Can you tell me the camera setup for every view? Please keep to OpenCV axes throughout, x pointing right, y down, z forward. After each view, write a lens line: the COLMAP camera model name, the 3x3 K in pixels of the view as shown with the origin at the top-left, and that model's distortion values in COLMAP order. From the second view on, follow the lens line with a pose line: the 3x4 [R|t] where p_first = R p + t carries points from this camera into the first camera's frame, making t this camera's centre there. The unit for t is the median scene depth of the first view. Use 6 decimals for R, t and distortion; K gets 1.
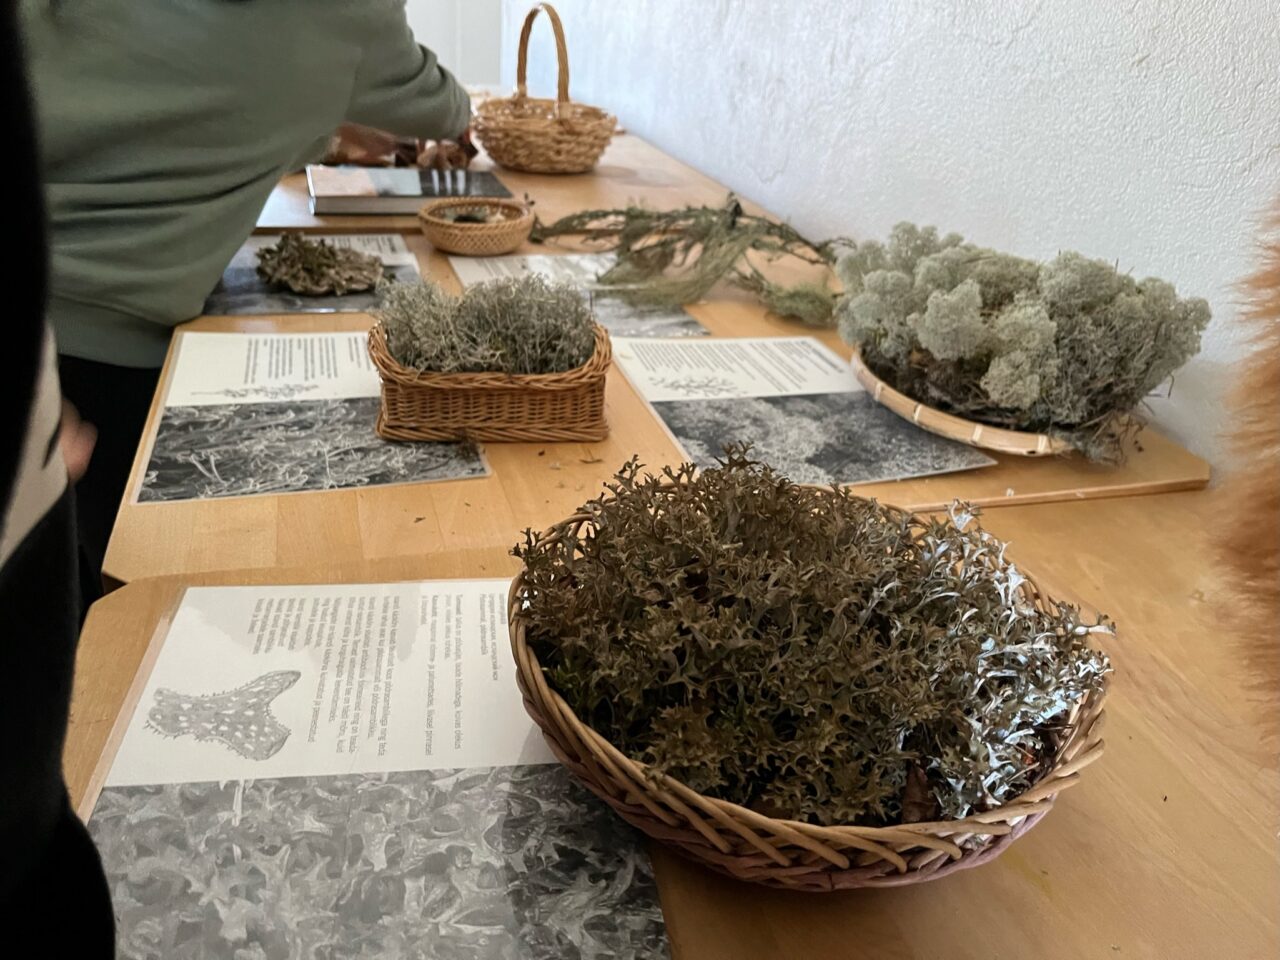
lens RADIAL K [[1002.1, 0, 640.0], [0, 1002.1, 480.0], [0, 0, 1]] dist [0.028369, -0.094562]
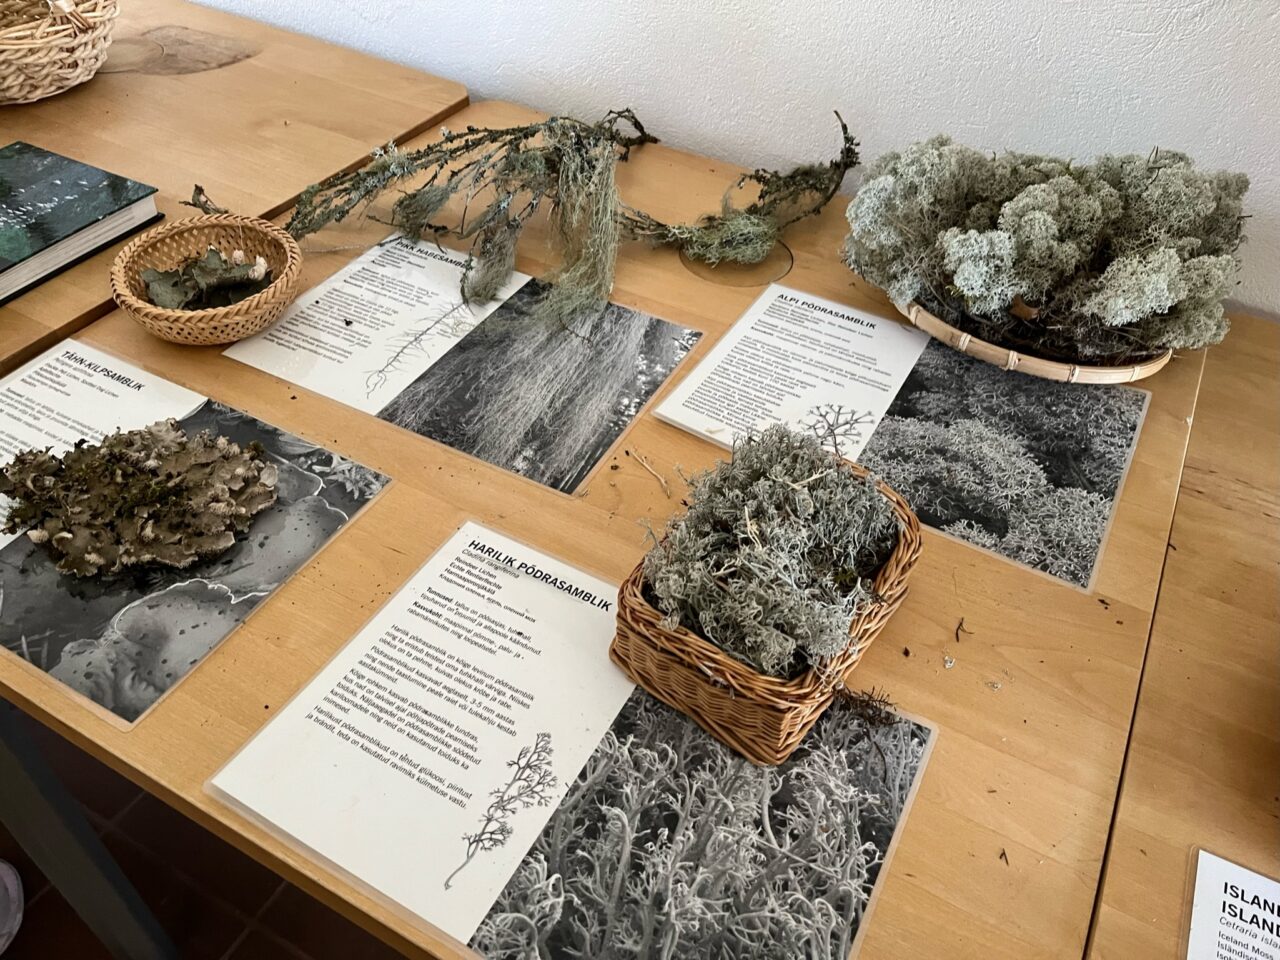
lens RADIAL K [[1002.1, 0, 640.0], [0, 1002.1, 480.0], [0, 0, 1]] dist [0.028369, -0.094562]
pose [[0.715813, -0.501883, 0.485516, -0.534499], [0.314783, 0.852557, 0.417202, -0.509874], [-0.623317, -0.145806, 0.768256, 0.504061]]
